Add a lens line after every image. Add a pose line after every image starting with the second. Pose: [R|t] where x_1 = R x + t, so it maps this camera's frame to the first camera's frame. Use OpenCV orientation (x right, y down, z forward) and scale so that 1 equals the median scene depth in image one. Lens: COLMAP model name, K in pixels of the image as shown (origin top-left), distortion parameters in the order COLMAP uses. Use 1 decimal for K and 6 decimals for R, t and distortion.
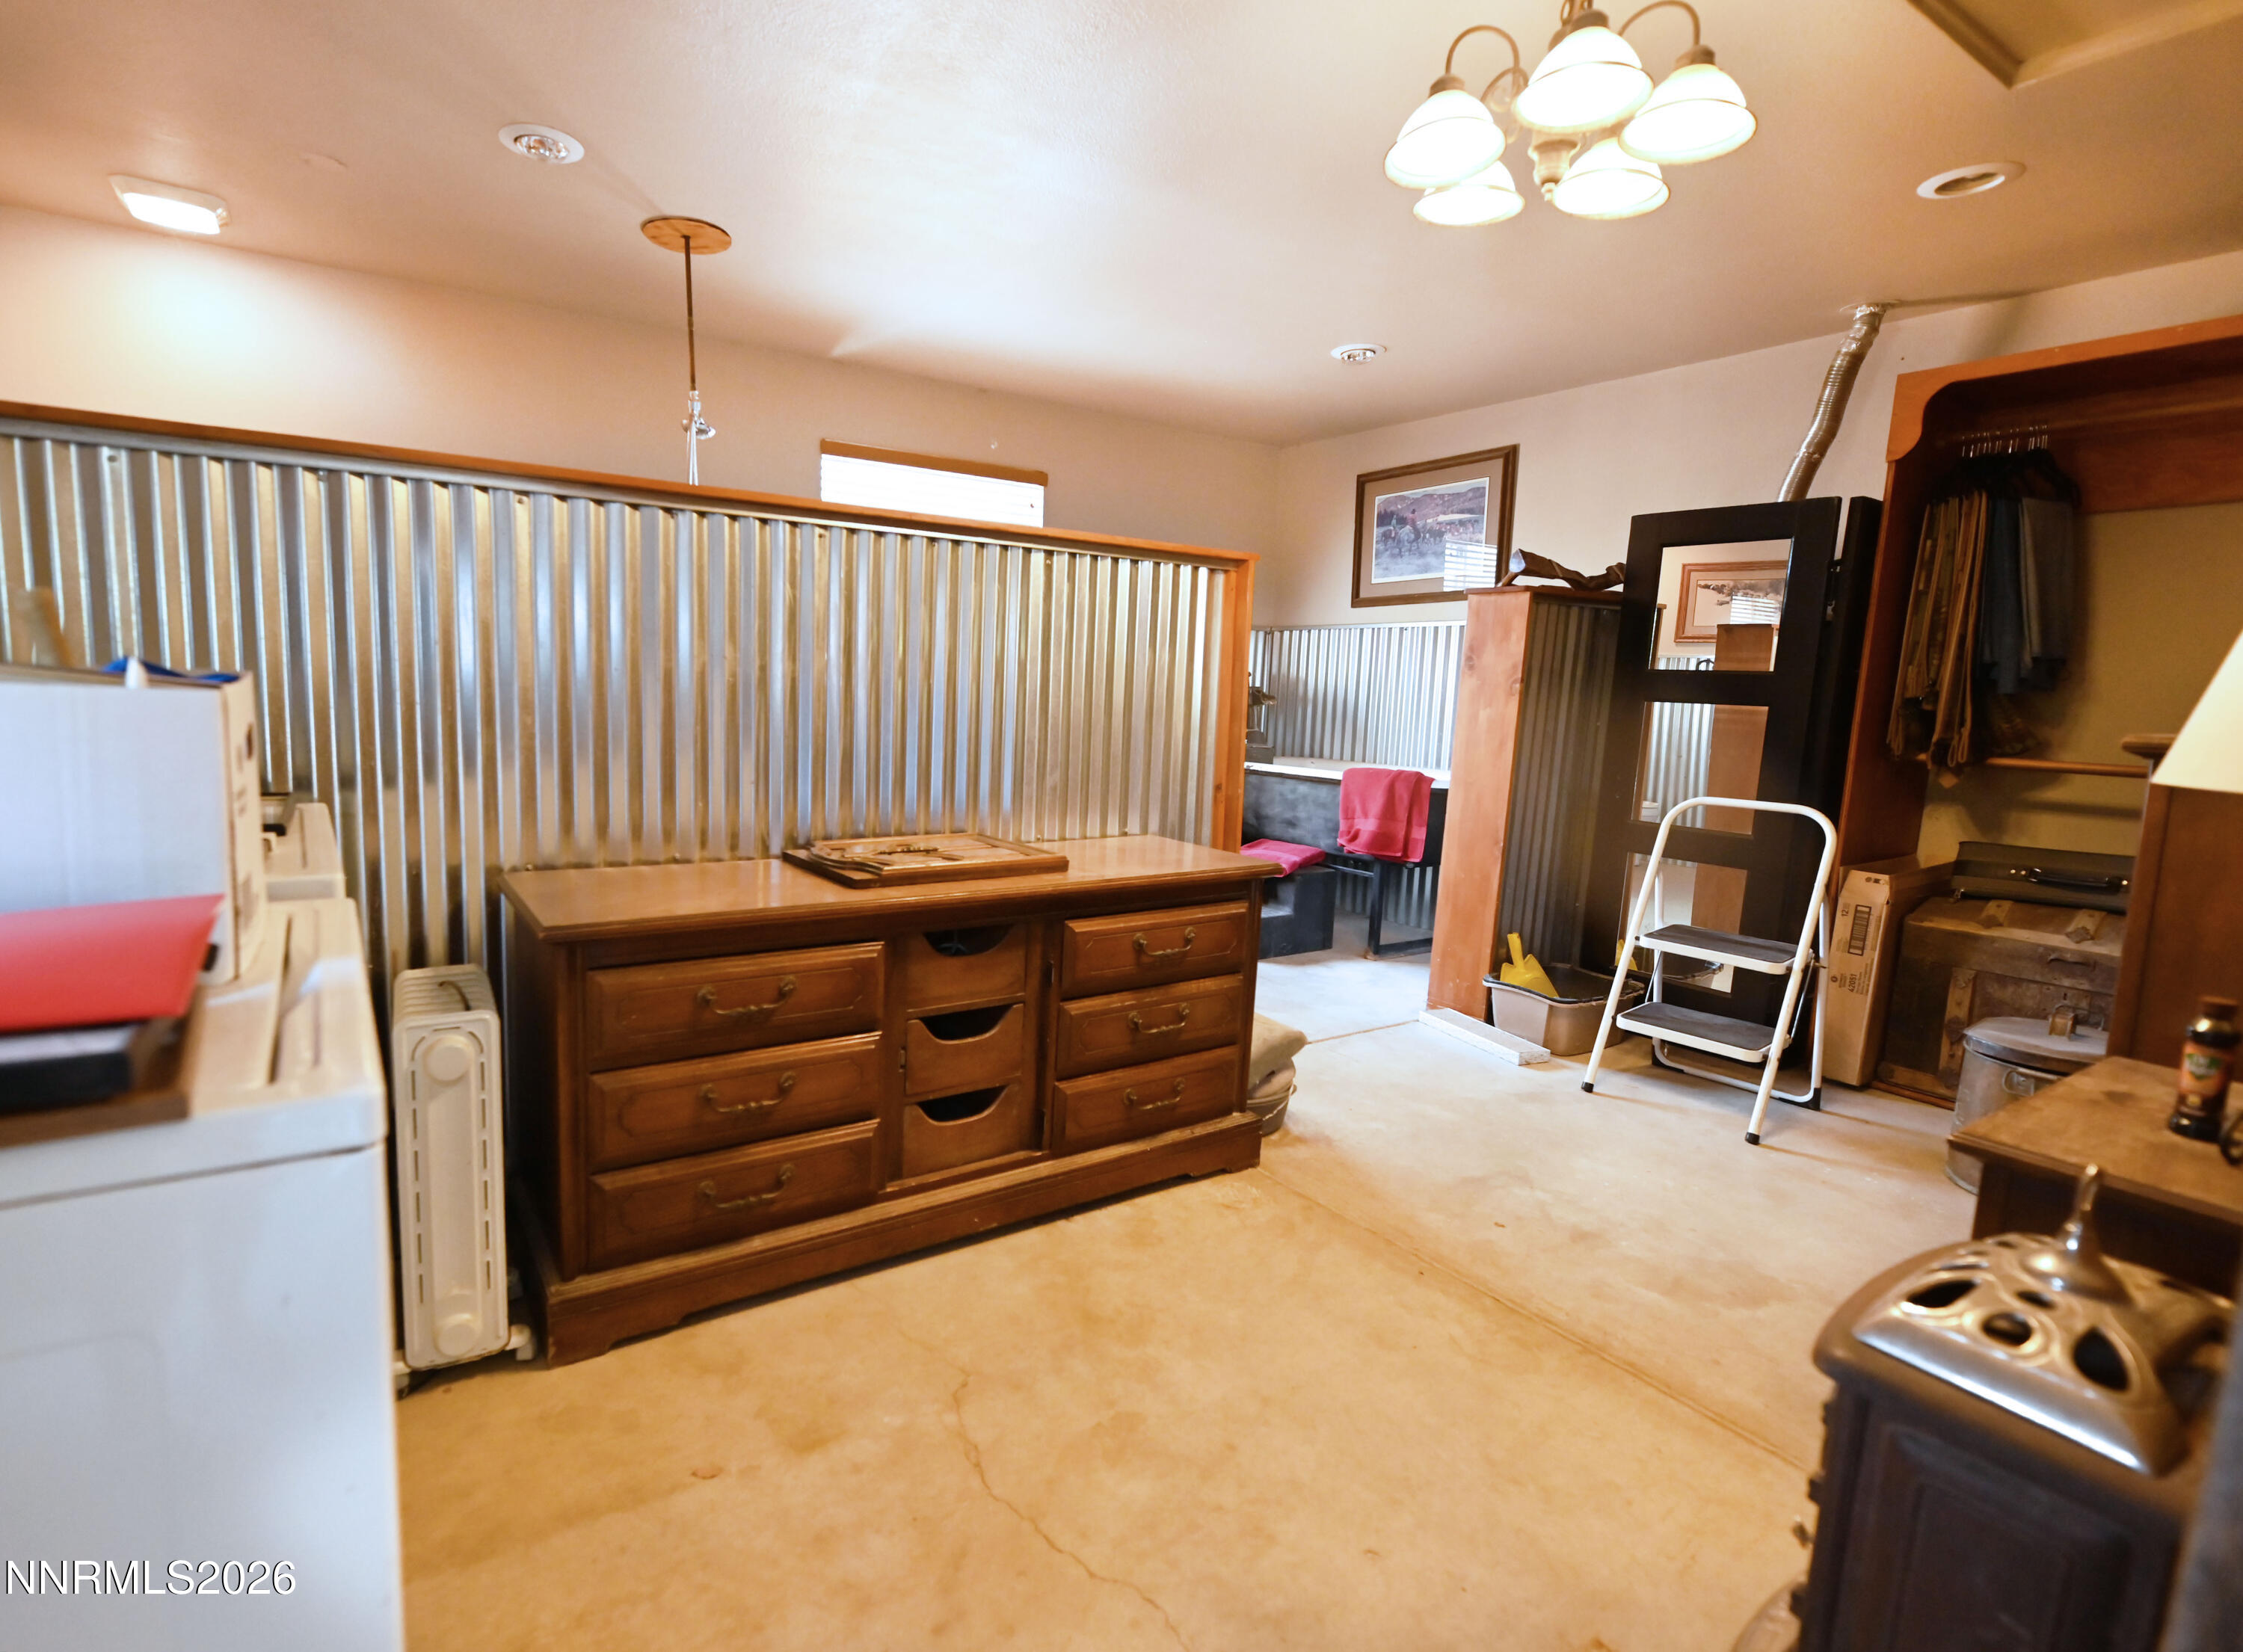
lens RADIAL K [[1136.3, 0, 1118.2], [0, 1136.3, 827.3], [0, 0, 1]] dist [0.002493, 0.001004]
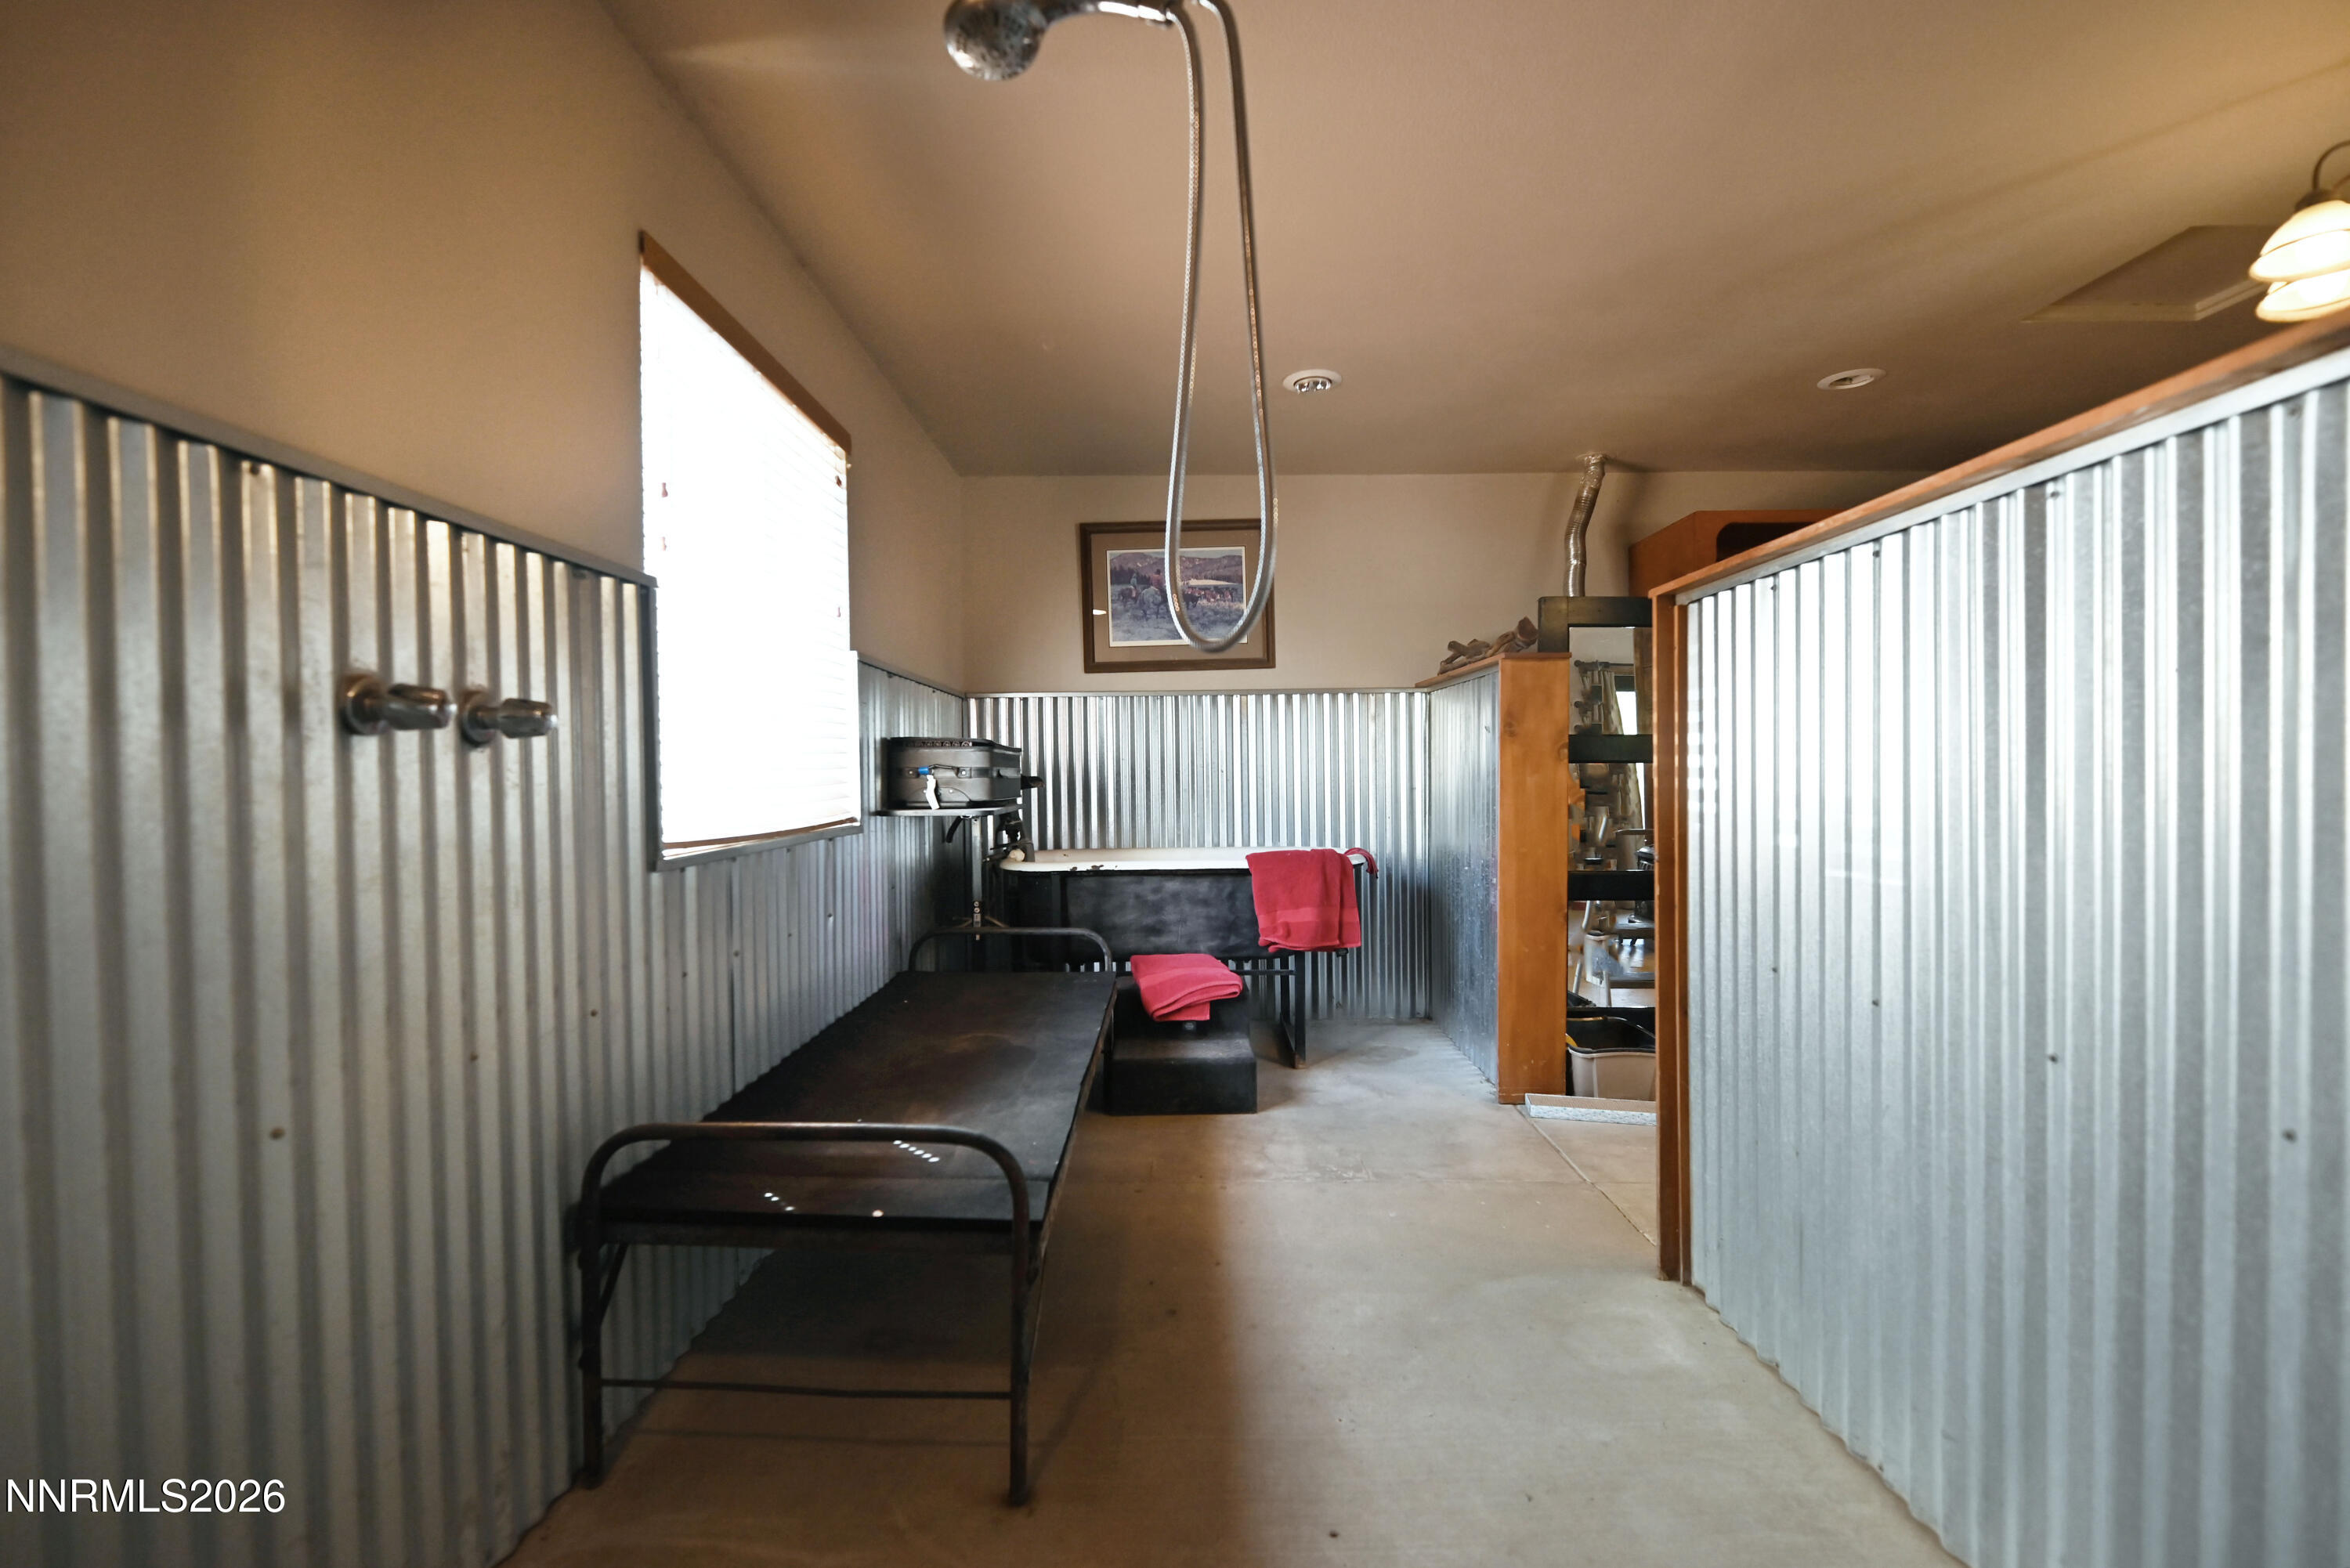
lens RADIAL K [[983.7, 0, 1177.4], [0, 983.7, 792.5], [0, 0, 1]] dist [0.001676, 0.000251]
pose [[0.575222, -0.060025, 0.815792, -0.409431], [0.133469, 0.990826, -0.021205, -0.084324], [-0.807035, 0.121080, 0.577956, 0.567830]]
